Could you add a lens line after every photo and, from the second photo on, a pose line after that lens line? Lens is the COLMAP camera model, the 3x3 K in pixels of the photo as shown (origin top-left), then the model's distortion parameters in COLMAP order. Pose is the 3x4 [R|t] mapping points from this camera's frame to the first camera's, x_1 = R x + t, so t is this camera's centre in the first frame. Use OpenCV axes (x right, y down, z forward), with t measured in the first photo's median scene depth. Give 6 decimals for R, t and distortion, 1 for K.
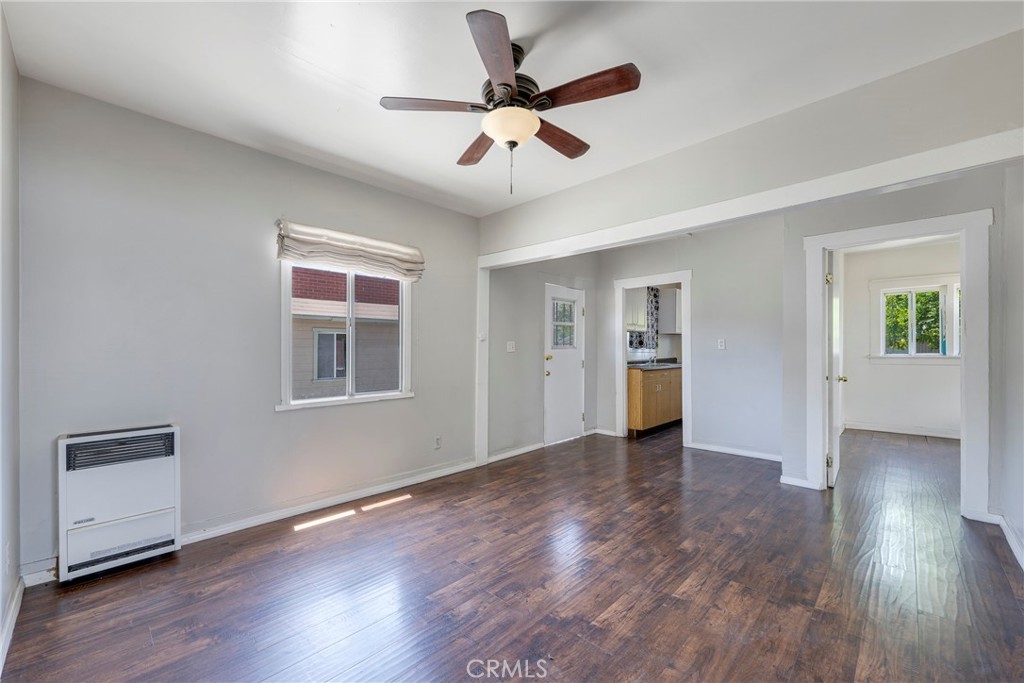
lens RADIAL K [[402.7, 0, 512.8], [0, 402.7, 346.4], [0, 0, 1]] dist [-0.000273, -0.000170]
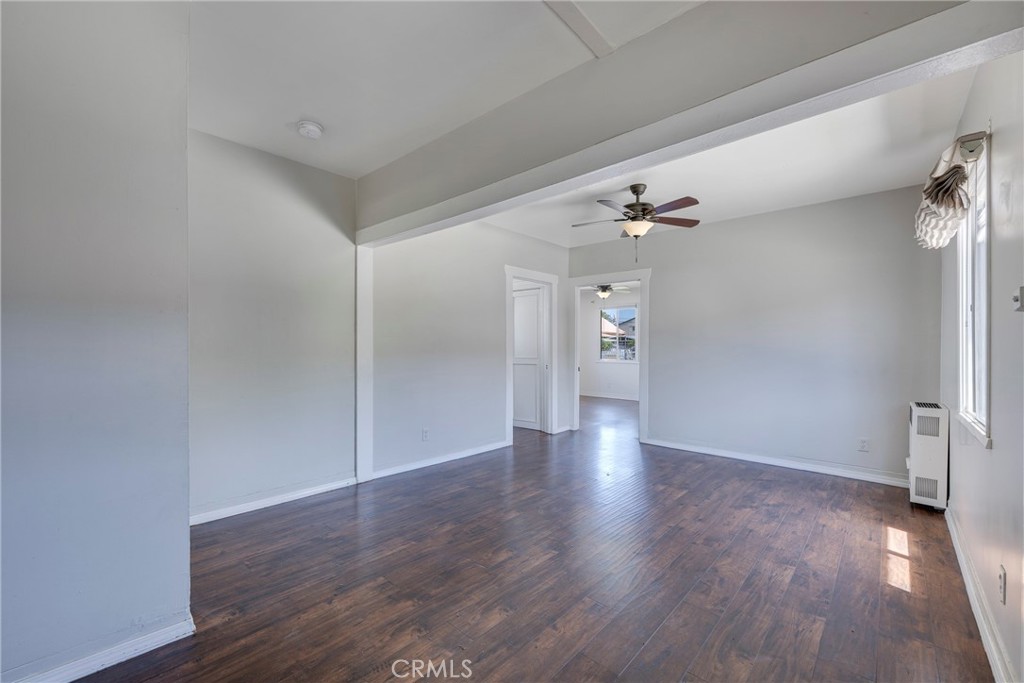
lens RADIAL K [[419.2, 0, 509.5], [0, 419.2, 349.9], [0, 0, 1]] dist [0.001401, -0.000011]
pose [[-0.999579, -0.005903, -0.028395, 0.487315], [-0.005935, 0.999982, 0.001031, 0.020821], [0.028388, 0.001199, -0.999596, 2.239416]]
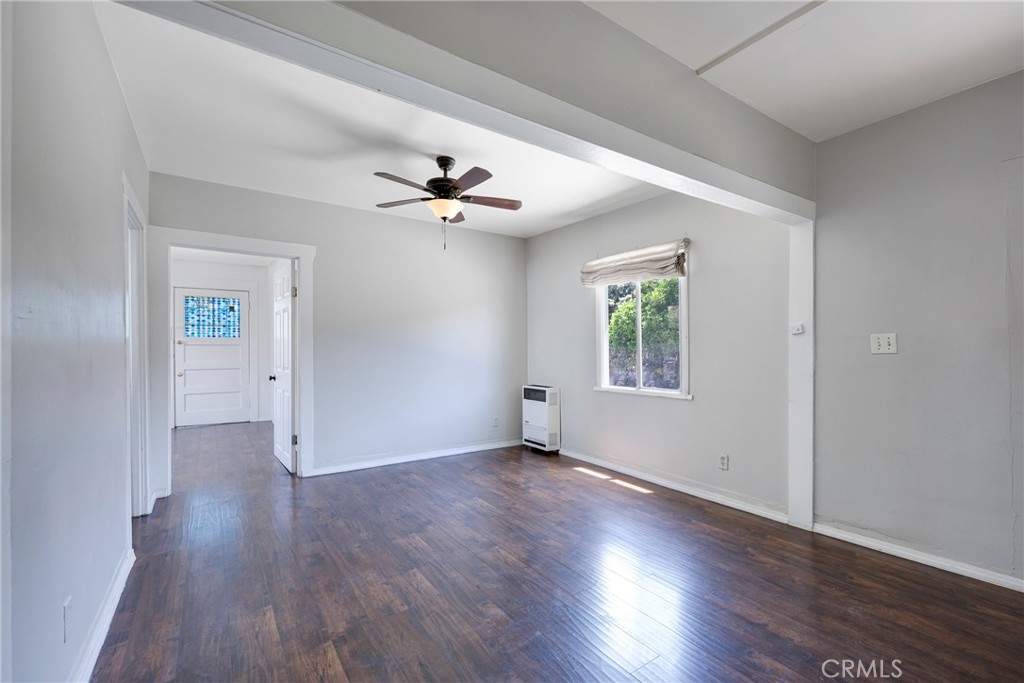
lens RADIAL K [[442.4, 0, 515.2], [0, 442.4, 345.7], [0, 0, 1]] dist [-0.000186, -0.000064]
pose [[-0.191533, -0.006299, -0.981466, 1.253254], [0.006032, 0.999953, -0.007595, 0.010940], [0.981468, -0.007375, -0.191486, 1.221778]]
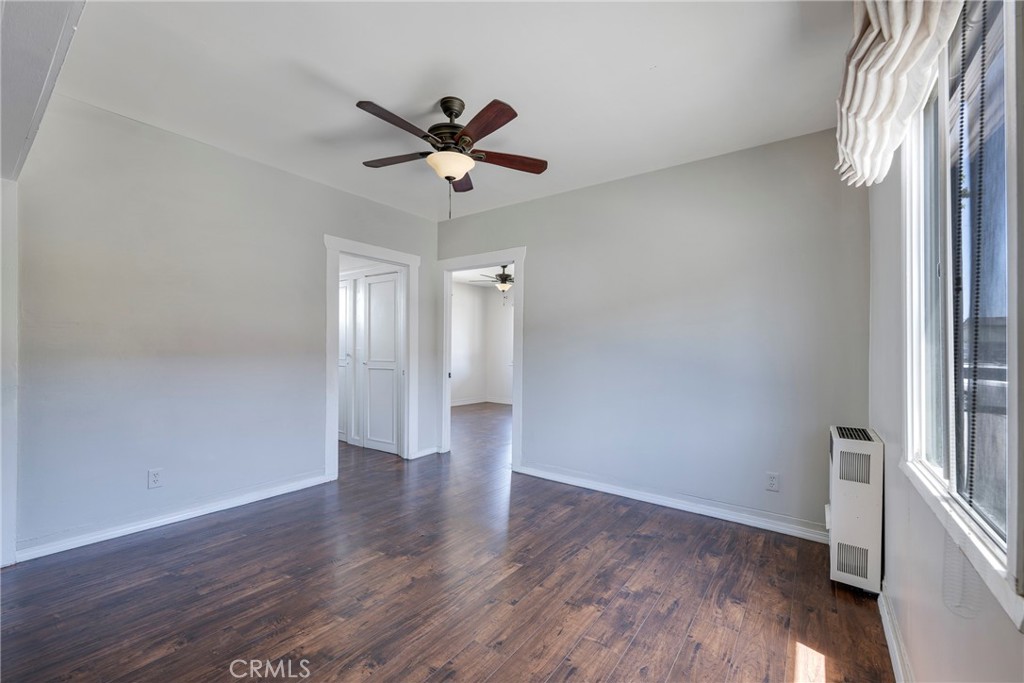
lens RADIAL K [[413.3, 0, 510.4], [0, 413.3, 347.8], [0, 0, 1]] dist [-0.000981, 0.000023]
pose [[-0.991702, -0.011287, -0.128062, -0.022583], [-0.010359, 0.999915, -0.007910, 0.018469], [0.128140, -0.006518, -0.991735, 1.740170]]
